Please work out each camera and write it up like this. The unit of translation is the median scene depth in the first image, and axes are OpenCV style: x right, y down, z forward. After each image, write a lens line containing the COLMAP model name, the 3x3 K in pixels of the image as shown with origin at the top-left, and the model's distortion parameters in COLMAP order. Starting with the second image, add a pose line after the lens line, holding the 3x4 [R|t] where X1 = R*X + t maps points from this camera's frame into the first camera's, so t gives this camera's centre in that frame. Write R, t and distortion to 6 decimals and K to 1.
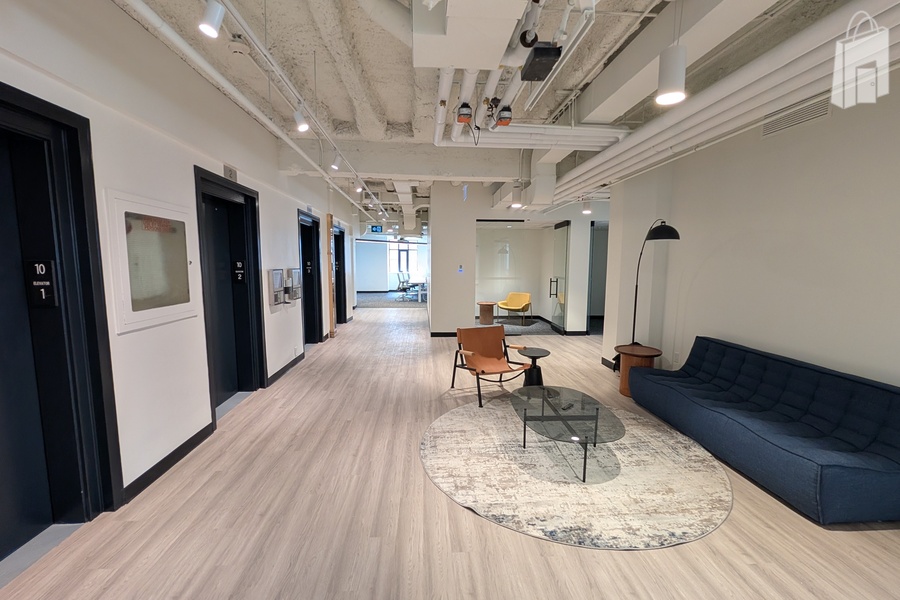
lens RADIAL K [[389.2, 0, 446.9], [0, 389.2, 303.5], [0, 0, 1]] dist [0.000739, 0.000875]
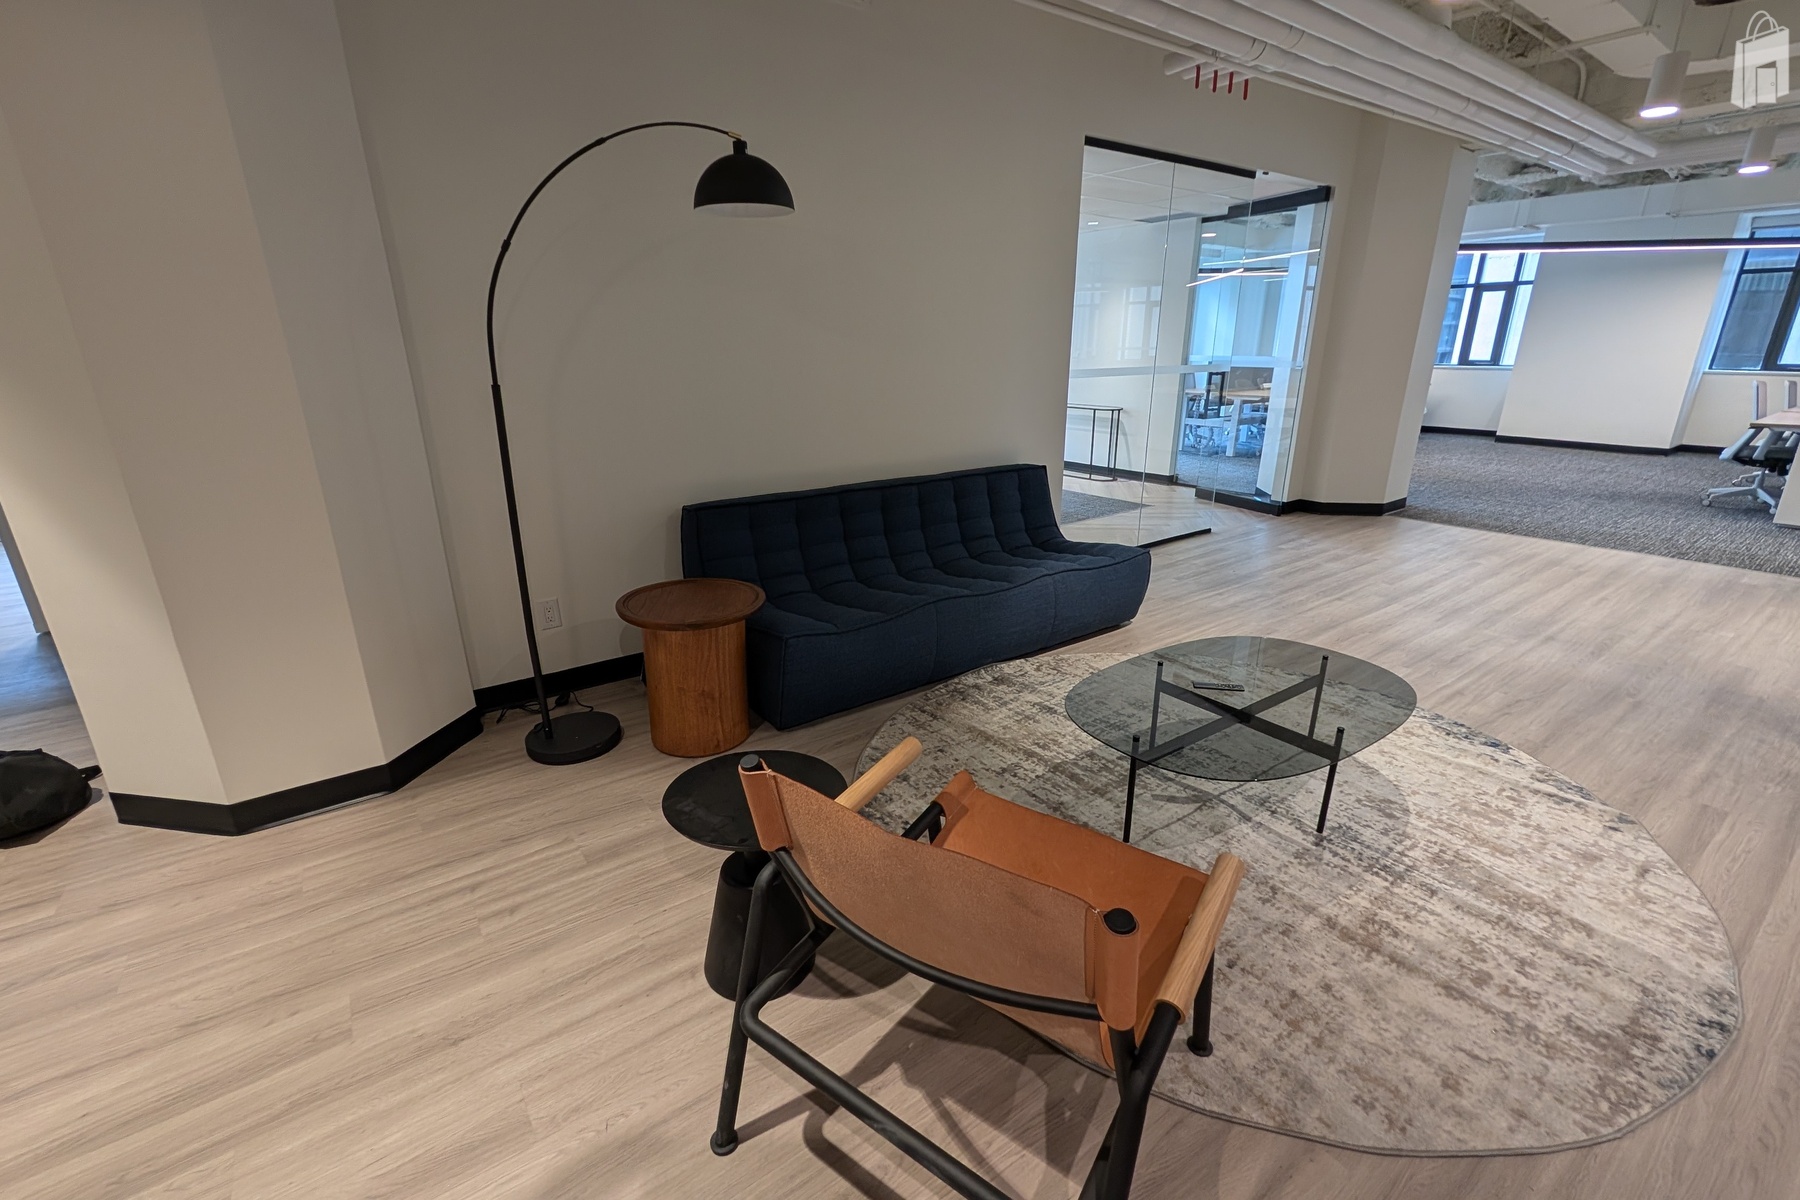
lens RADIAL K [[778.3, 0, 893.9], [0, 778.3, 607.1], [0, 0, 1]] dist [0.000739, 0.000875]
pose [[-0.538809, -0.270759, 0.797731, -0.092231], [0.092040, 0.922354, 0.375223, -0.107263], [-0.837385, 0.275597, -0.472051, 1.431109]]
